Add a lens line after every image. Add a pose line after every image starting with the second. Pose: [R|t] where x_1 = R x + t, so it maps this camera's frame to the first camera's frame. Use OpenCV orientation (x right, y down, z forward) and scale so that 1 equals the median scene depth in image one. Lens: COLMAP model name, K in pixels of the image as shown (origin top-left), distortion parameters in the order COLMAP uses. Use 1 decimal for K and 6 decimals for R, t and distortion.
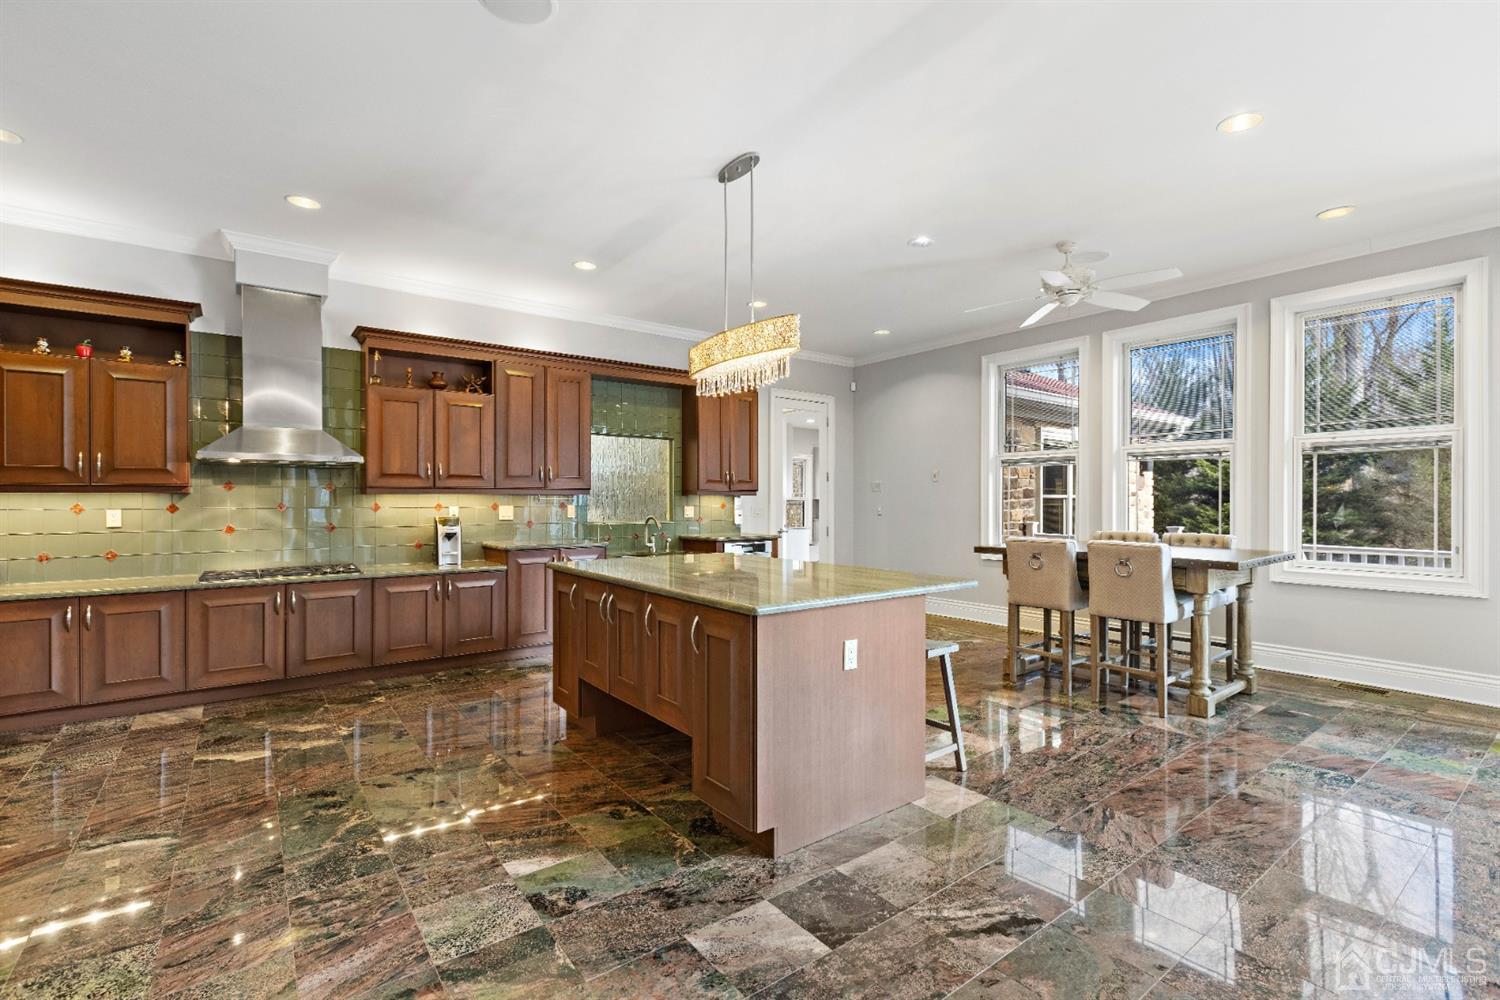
lens RADIAL K [[673.3, 0, 749.0], [0, 673.3, 497.3], [0, 0, 1]] dist [0.006658, -0.000605]
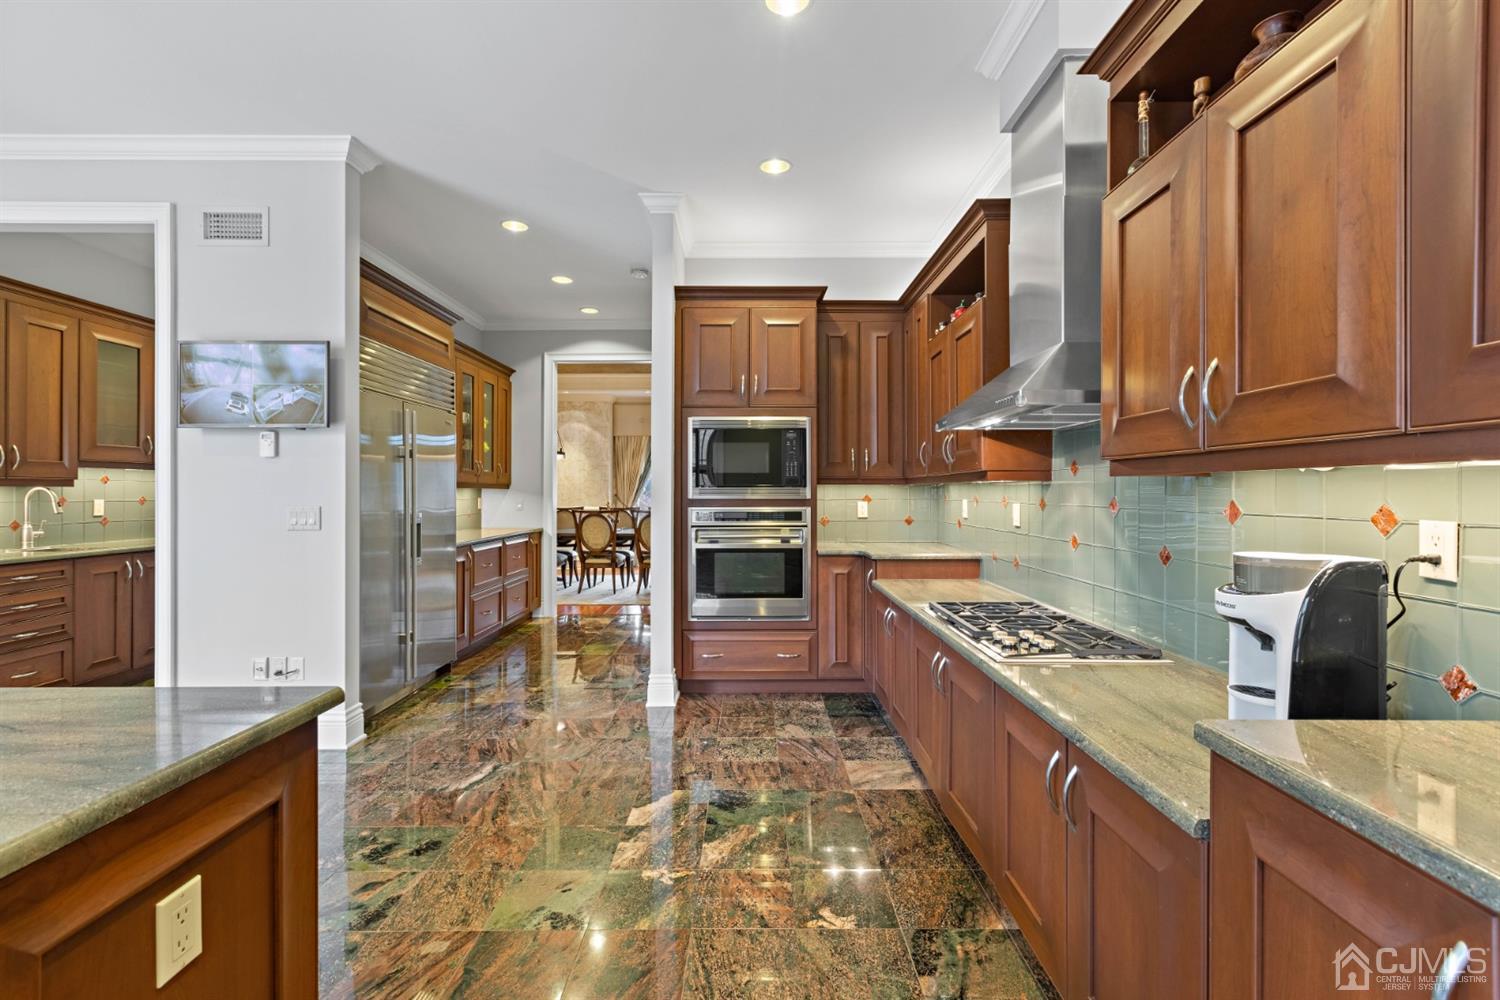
lens RADIAL K [[673.3, 0, 746.1], [0, 673.3, 493.2], [0, 0, 1]] dist [0.006658, -0.000605]
pose [[-0.602359, 0.004979, -0.798210, -0.133676], [0.004357, 0.999986, 0.002950, 0.003013], [0.798213, -0.001701, -0.602372, 1.151706]]
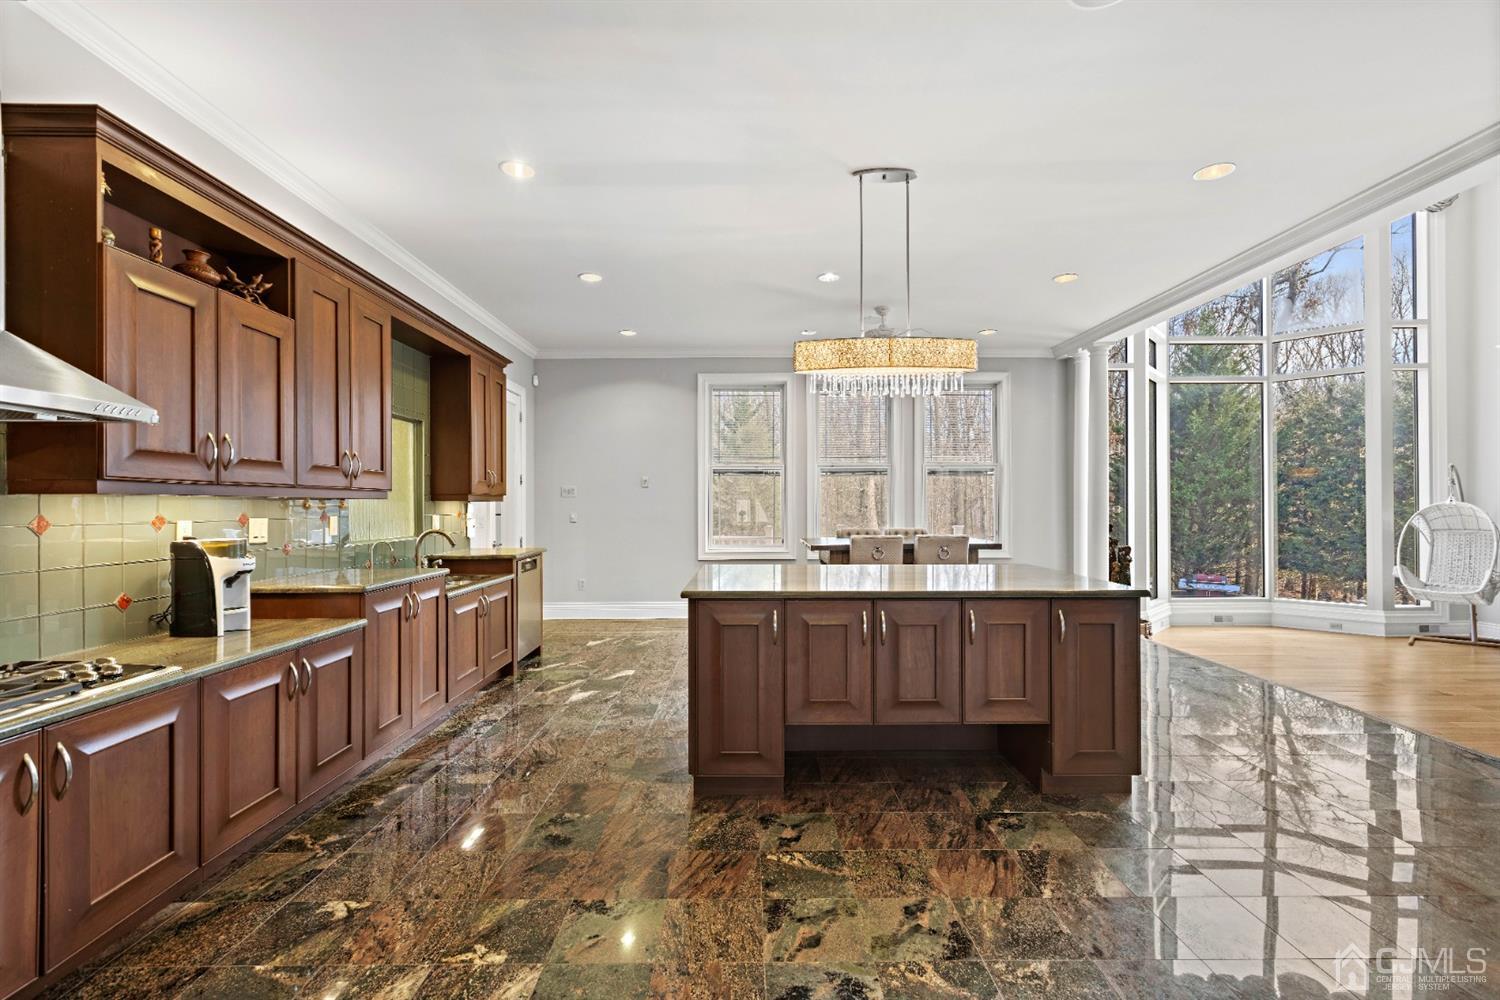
lens RADIAL K [[673.3, 0, 750.0], [0, 673.3, 506.3], [0, 0, 1]] dist [0.006658, -0.000605]
pose [[0.594025, -0.002280, 0.804443, -0.720104], [0.000335, 0.999997, 0.002586, 0.002010], [-0.804446, -0.001266, 0.594024, 0.431423]]
